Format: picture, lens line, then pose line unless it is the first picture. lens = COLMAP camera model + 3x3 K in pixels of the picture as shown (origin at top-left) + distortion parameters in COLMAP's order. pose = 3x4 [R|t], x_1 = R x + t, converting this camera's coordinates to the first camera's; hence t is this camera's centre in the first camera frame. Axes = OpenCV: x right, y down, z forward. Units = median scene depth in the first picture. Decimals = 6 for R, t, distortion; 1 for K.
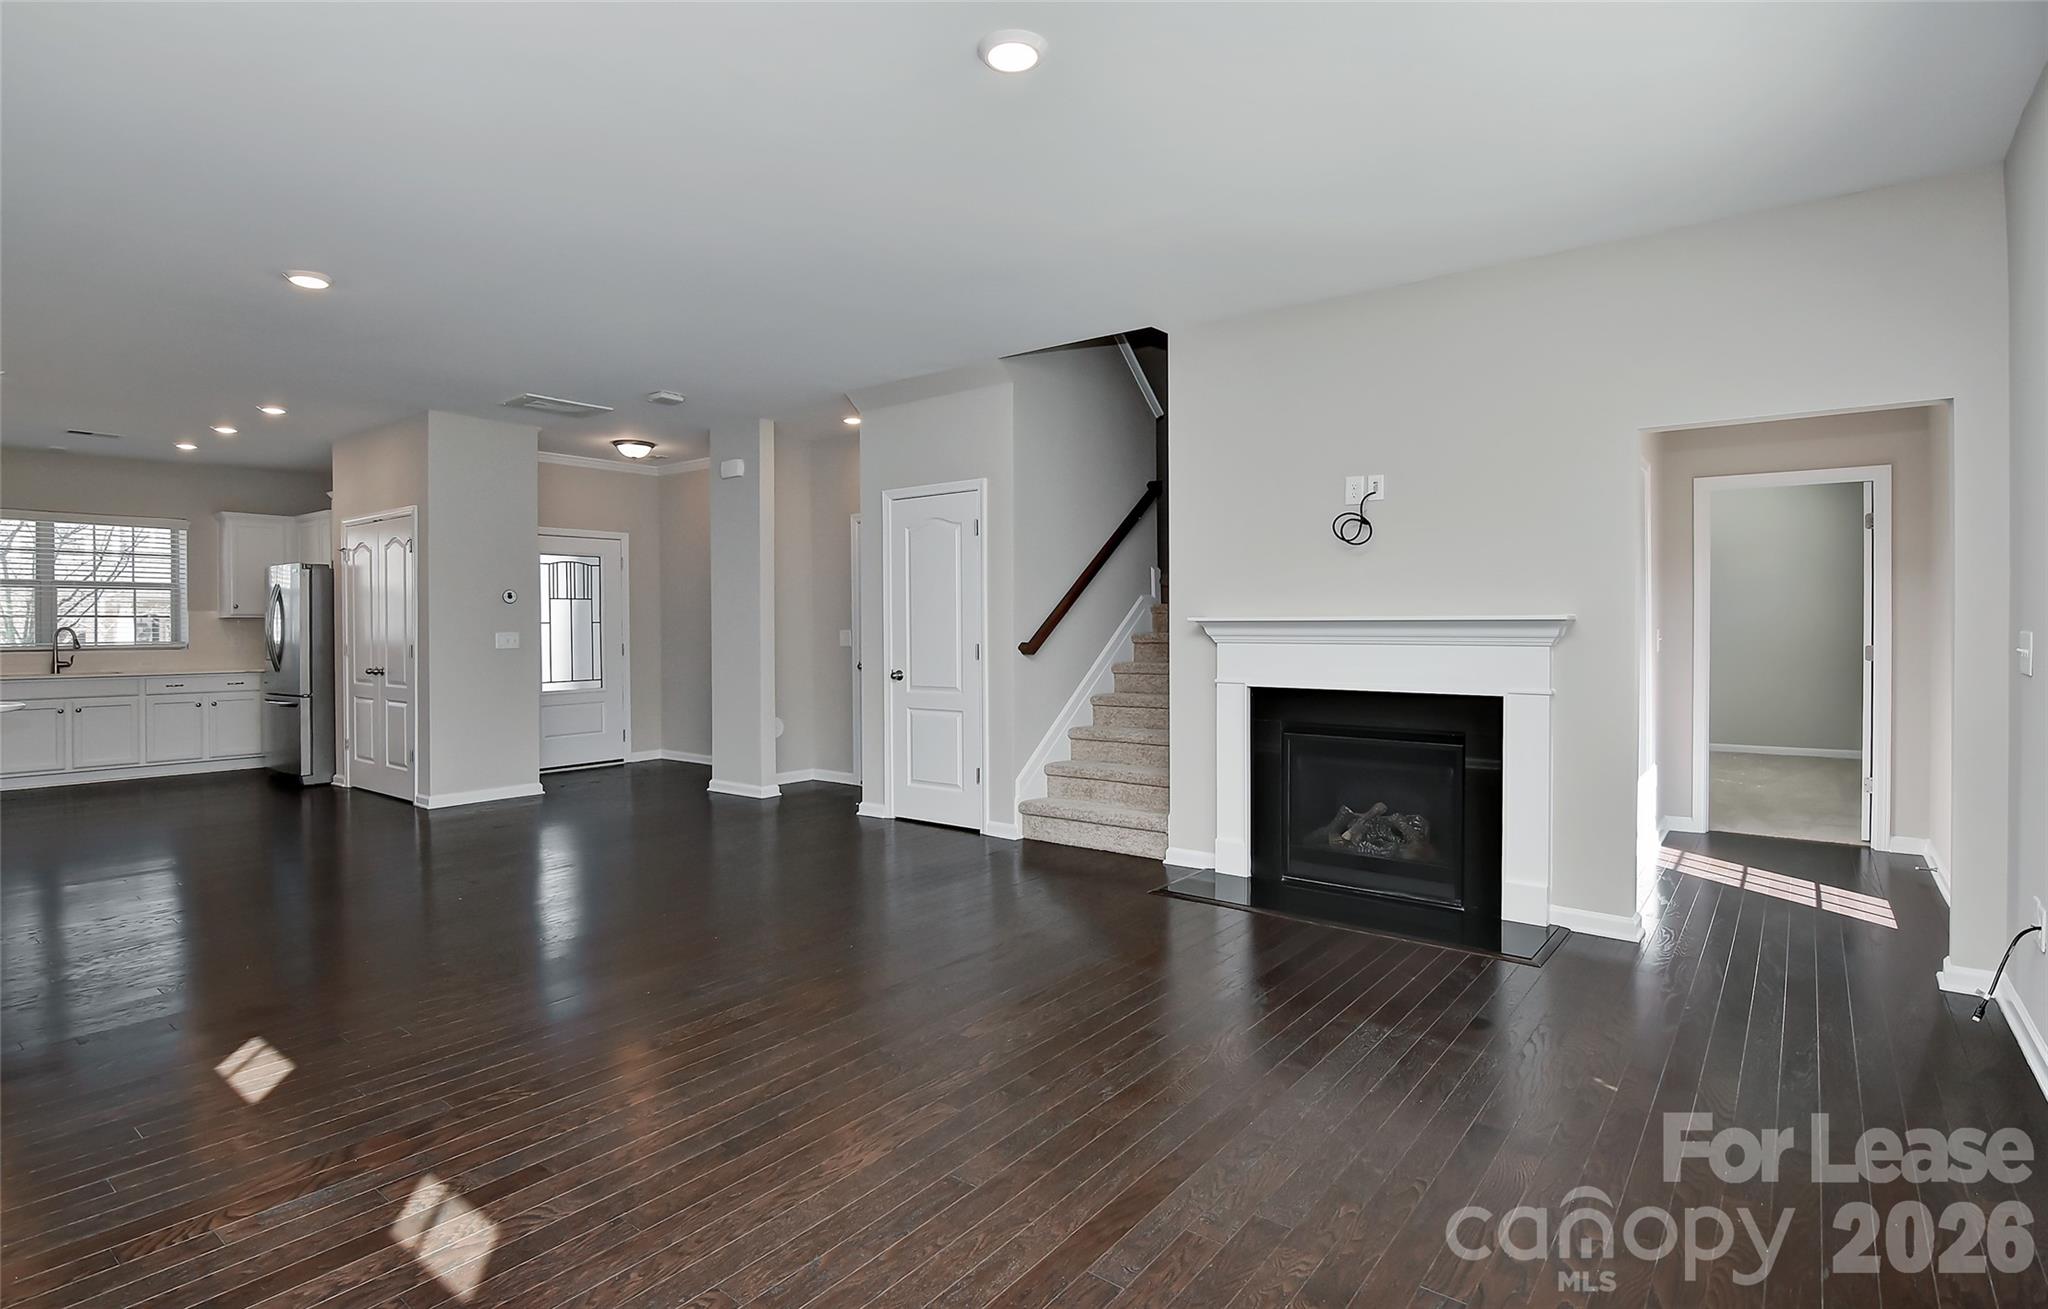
lens RADIAL K [[989.8, 0, 1017.8], [0, 989.8, 644.0], [0, 0, 1]] dist [0.002613, 0.000122]
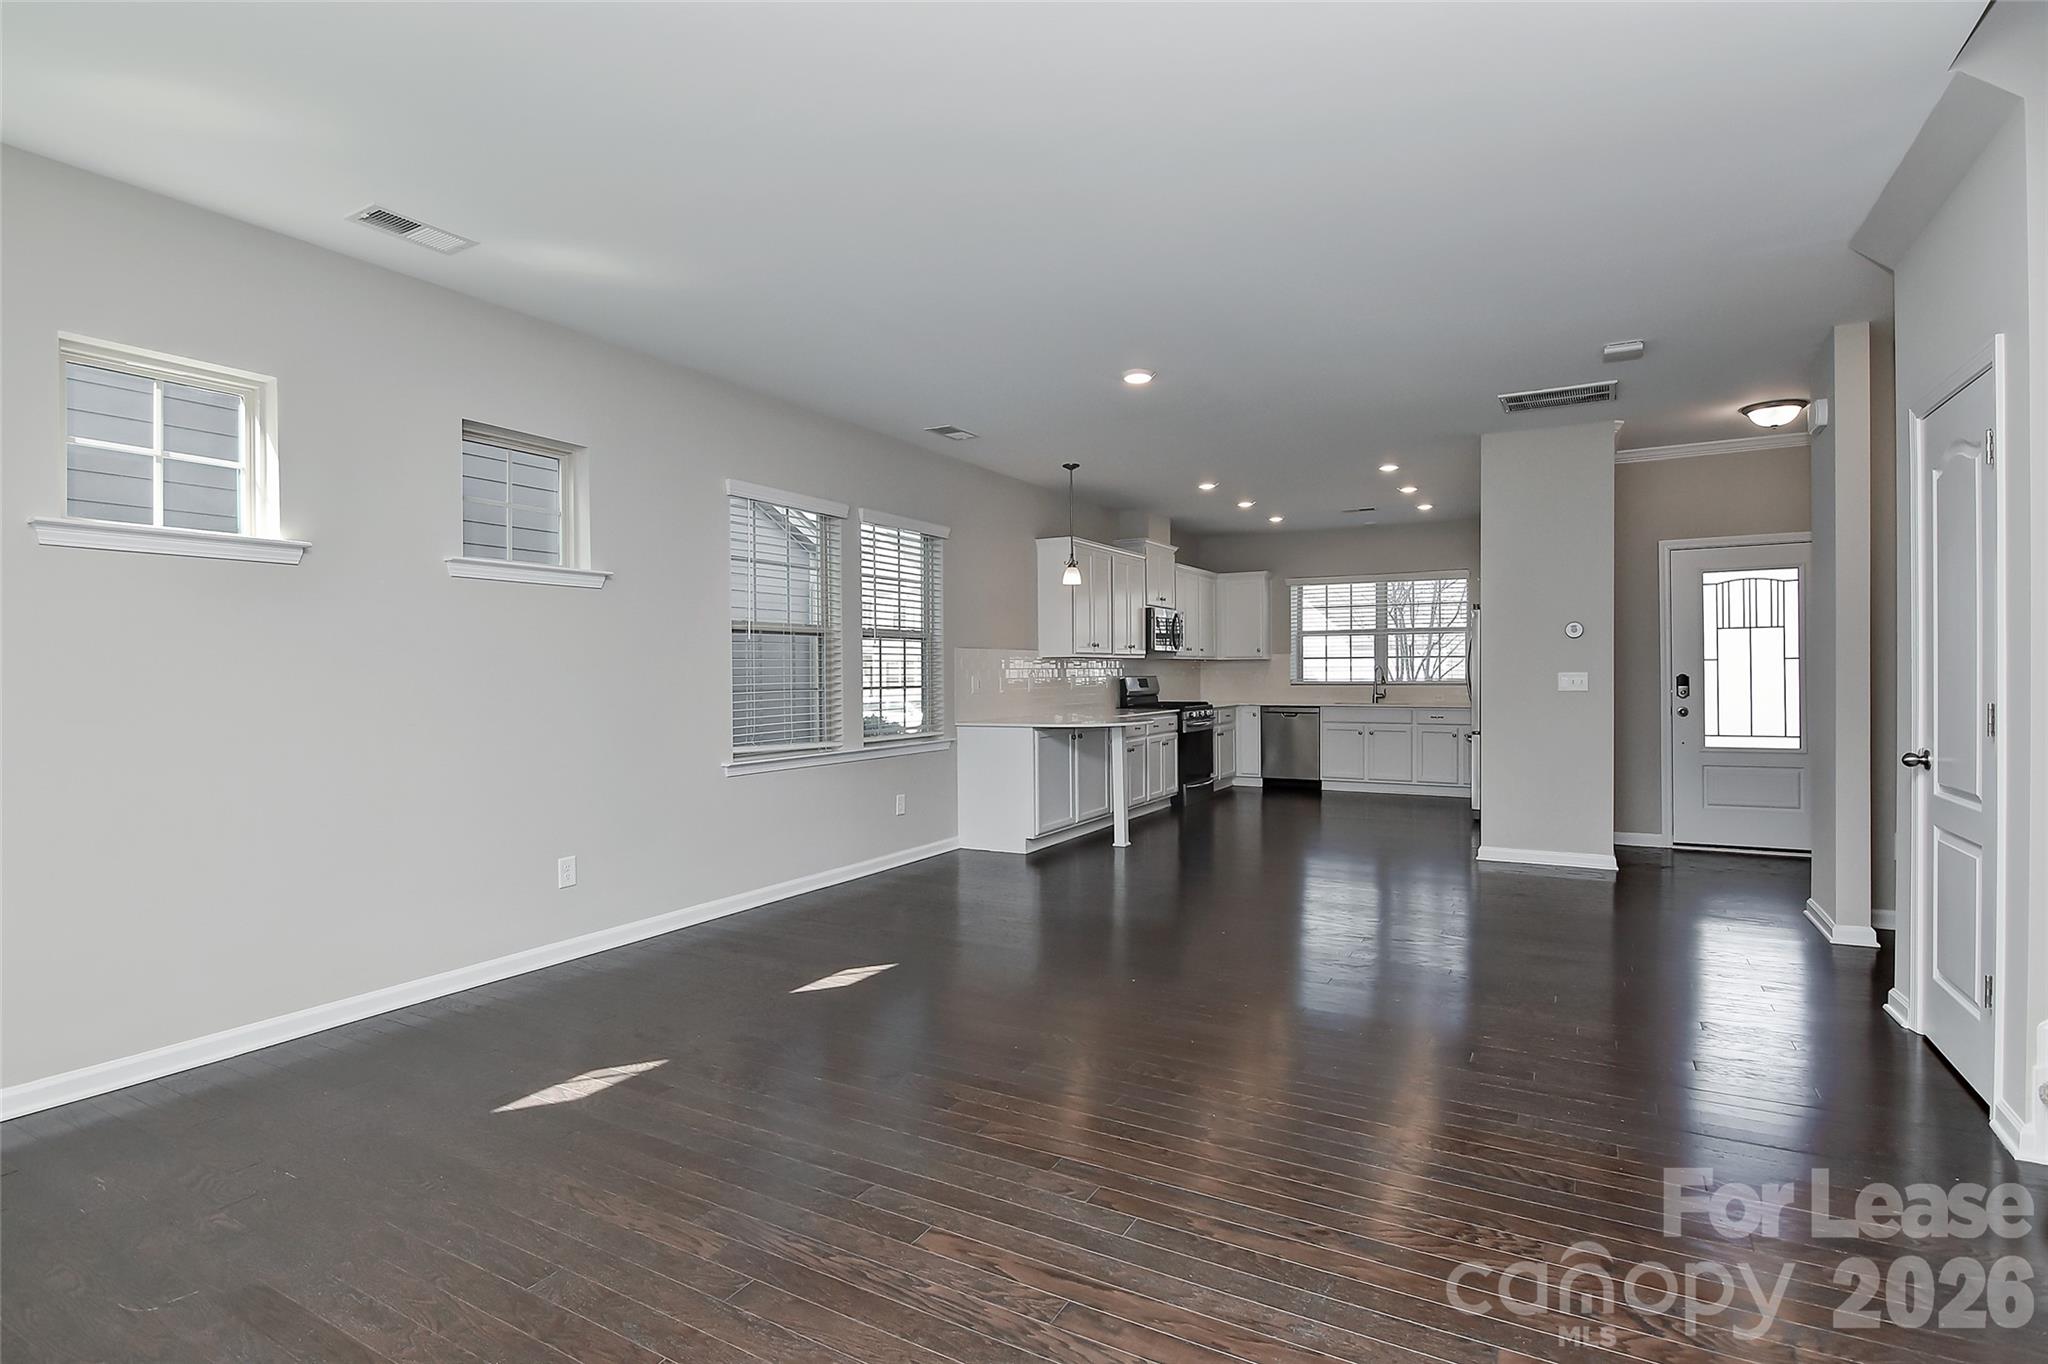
lens RADIAL K [[1037.7, 0, 1015.2], [0, 1037.7, 677.0], [0, 0, 1]] dist [-0.006527, -0.002834]
pose [[0.145117, 0.010022, -0.989364, 0.277183], [-0.011001, 0.999903, 0.008515, -0.009527], [0.989353, 0.009648, 0.145213, 0.373385]]
